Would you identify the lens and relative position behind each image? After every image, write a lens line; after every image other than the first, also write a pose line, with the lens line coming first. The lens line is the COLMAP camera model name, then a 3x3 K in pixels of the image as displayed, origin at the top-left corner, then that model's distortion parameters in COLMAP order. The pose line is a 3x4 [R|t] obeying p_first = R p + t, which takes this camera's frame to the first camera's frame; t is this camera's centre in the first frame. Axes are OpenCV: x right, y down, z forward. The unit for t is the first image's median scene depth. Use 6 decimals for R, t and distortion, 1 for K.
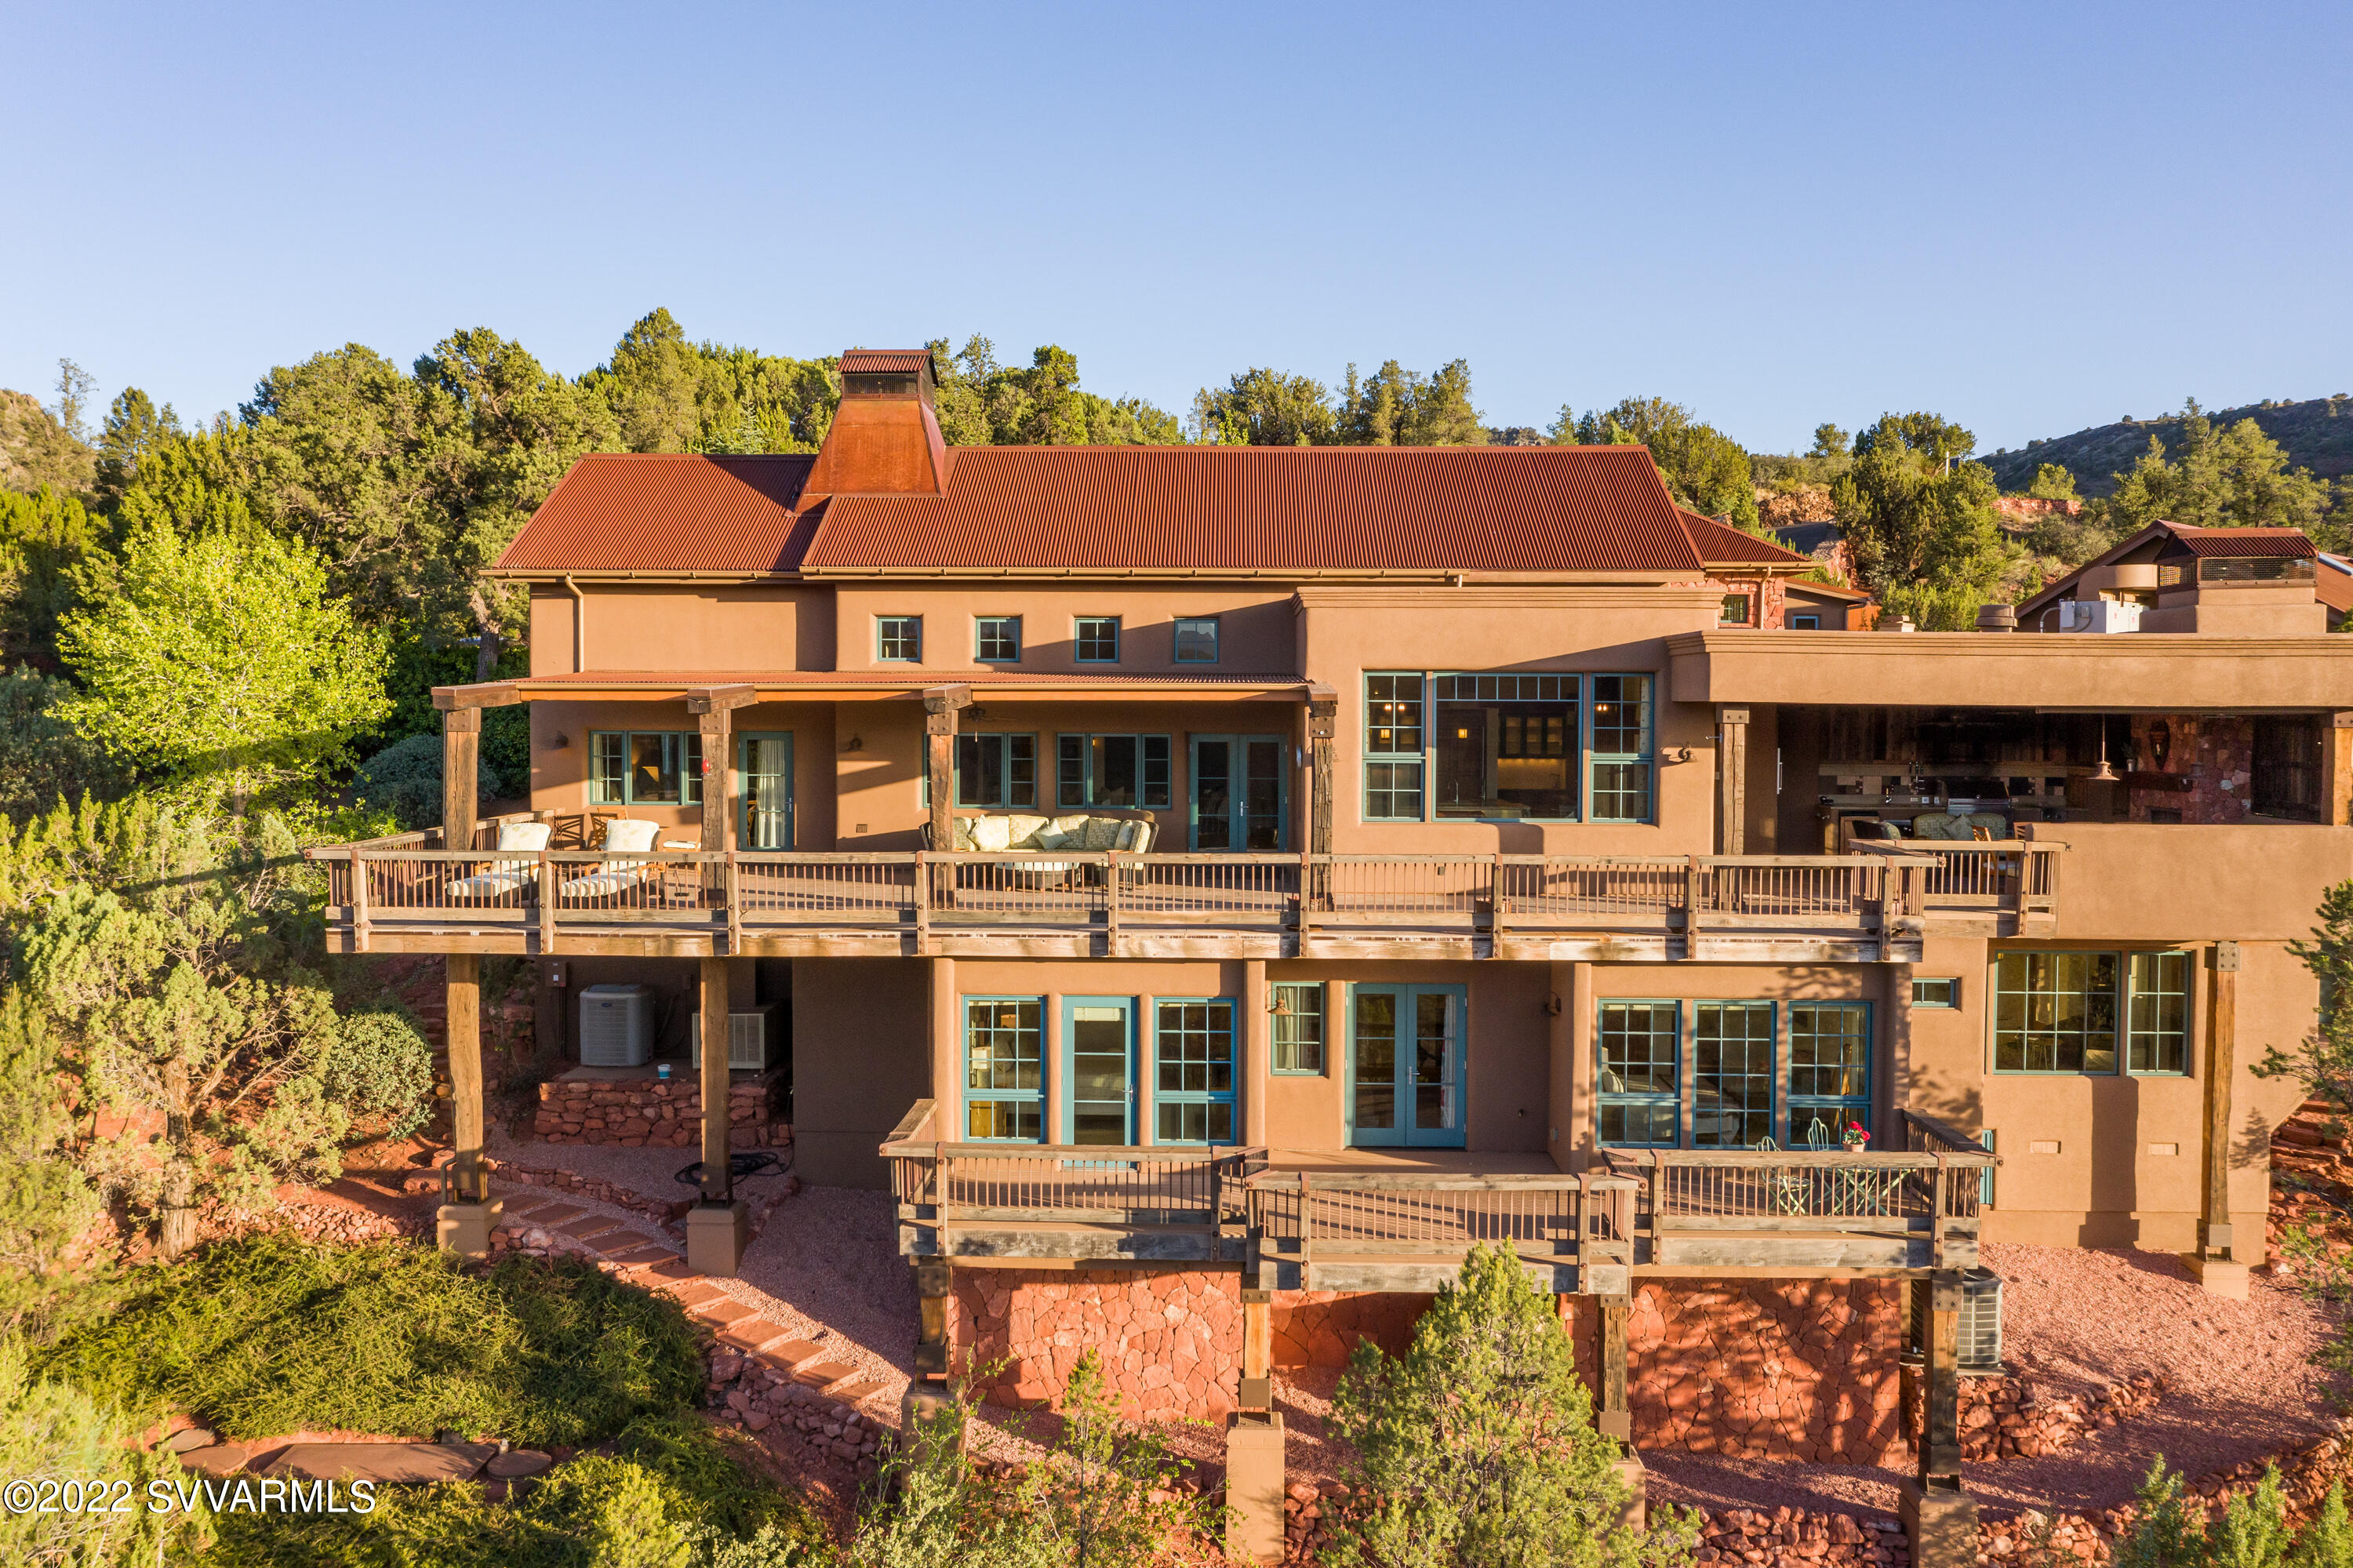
lens RADIAL K [[1866.0, 0, 1172.4], [0, 1866.0, 783.4], [0, 0, 1]] dist [-0.011717, 0.005359]
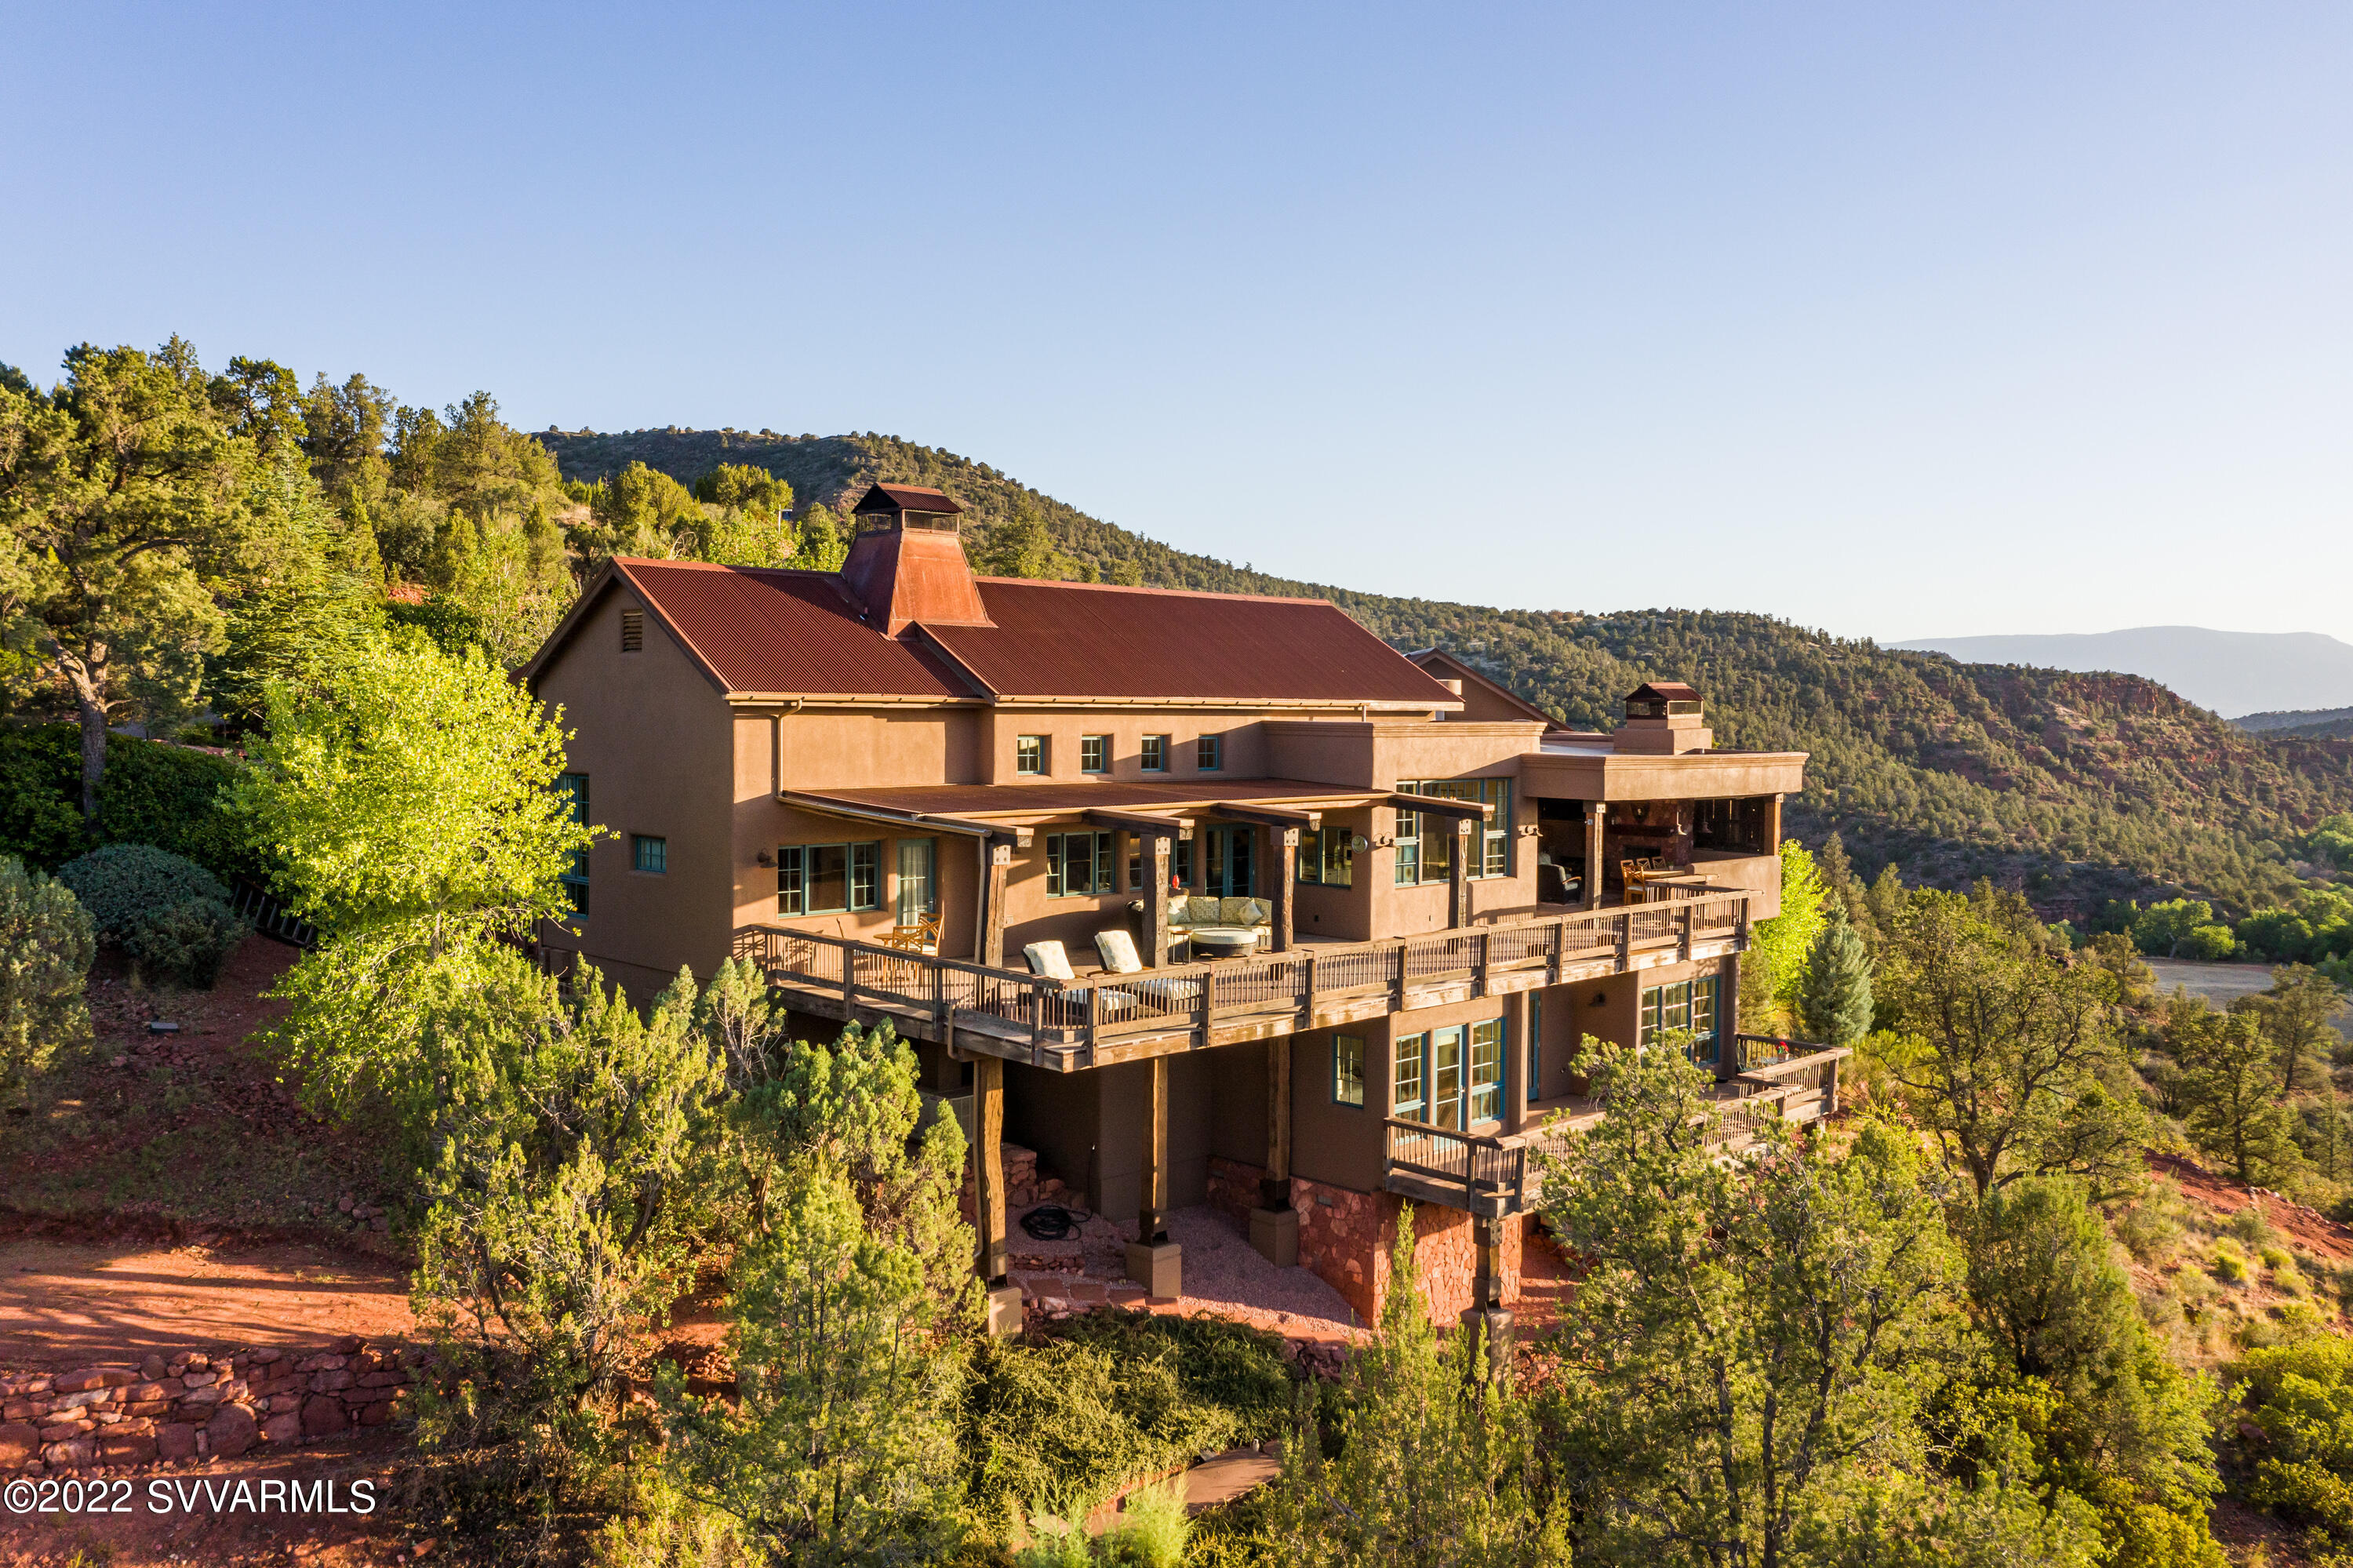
lens RADIAL K [[1866.0, 0, 1175.6], [0, 1866.0, 786.3], [0, 0, 1]] dist [-0.011717, 0.005359]
pose [[0.684791, -0.028759, 0.728172, -1.027345], [0.022007, 0.999581, 0.018782, -0.085394], [-0.728408, 0.003163, 0.685137, 0.150221]]
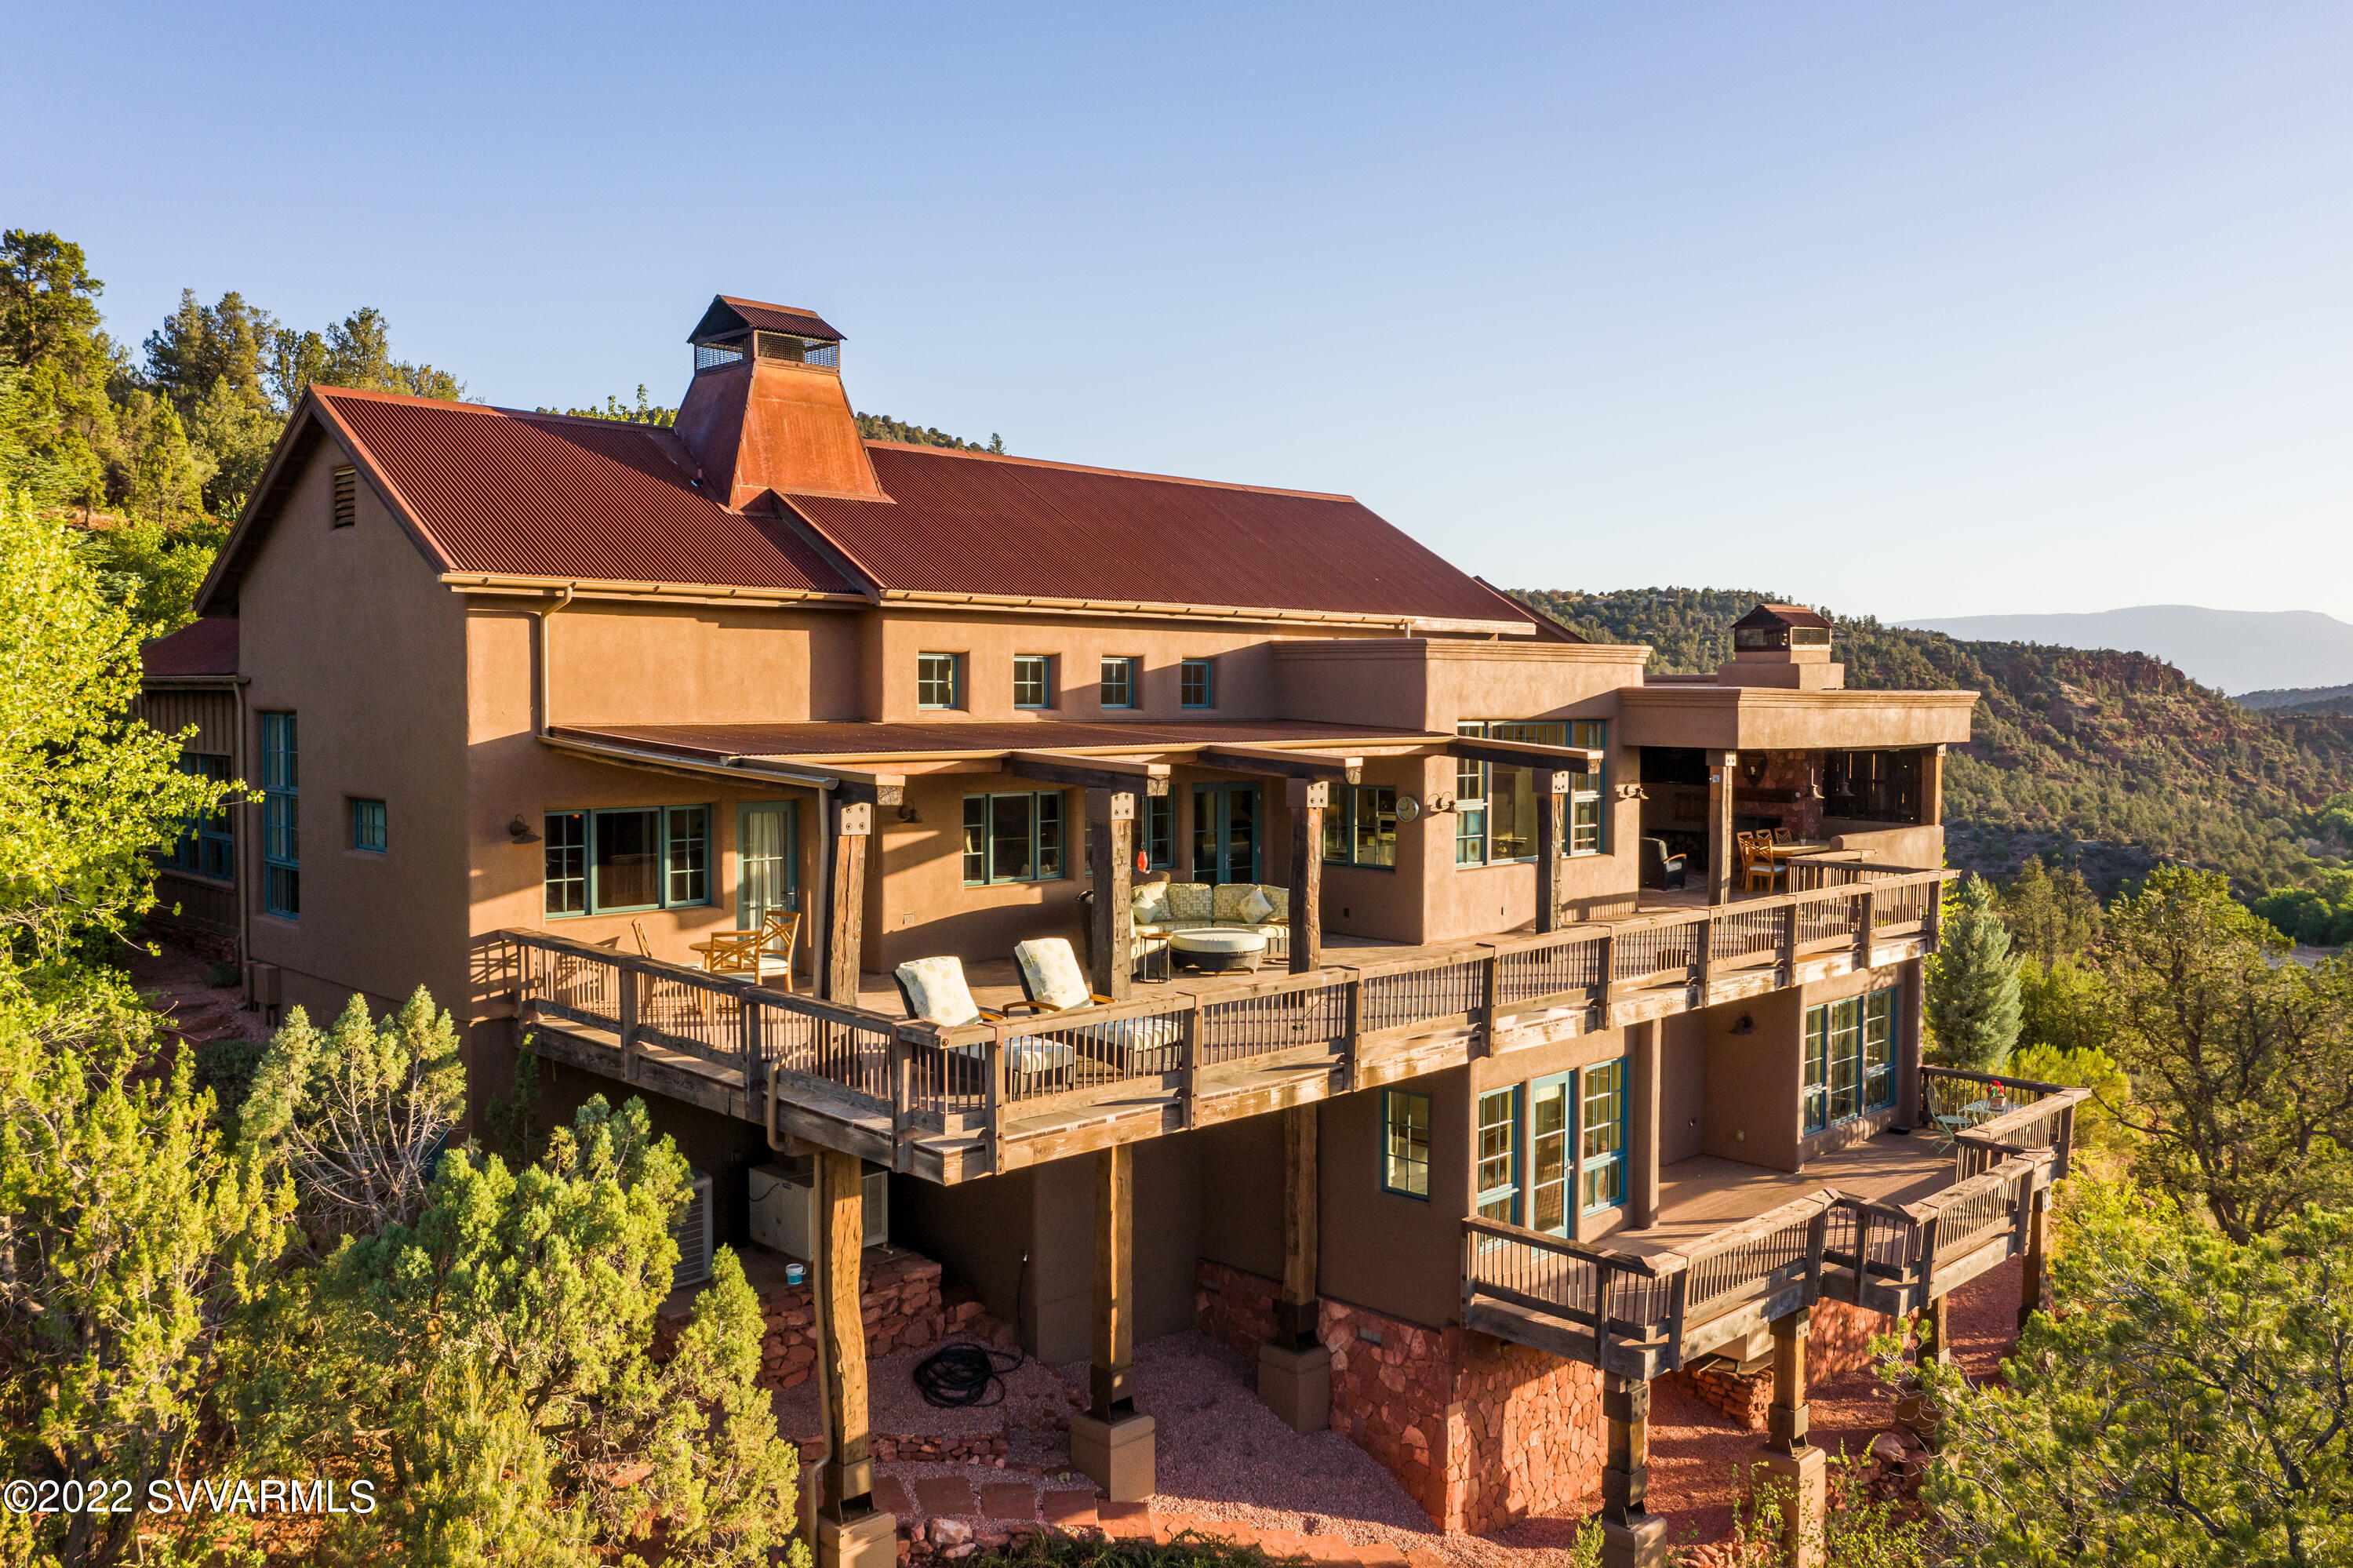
lens RADIAL K [[1866.0, 0, 1179.3], [0, 1866.0, 784.1], [0, 0, 1]] dist [-0.011717, 0.005359]
pose [[0.681897, -0.037529, 0.730485, -0.734738], [0.027033, 0.999294, 0.026104, -0.055905], [-0.730948, 0.001947, 0.682430, 0.410207]]
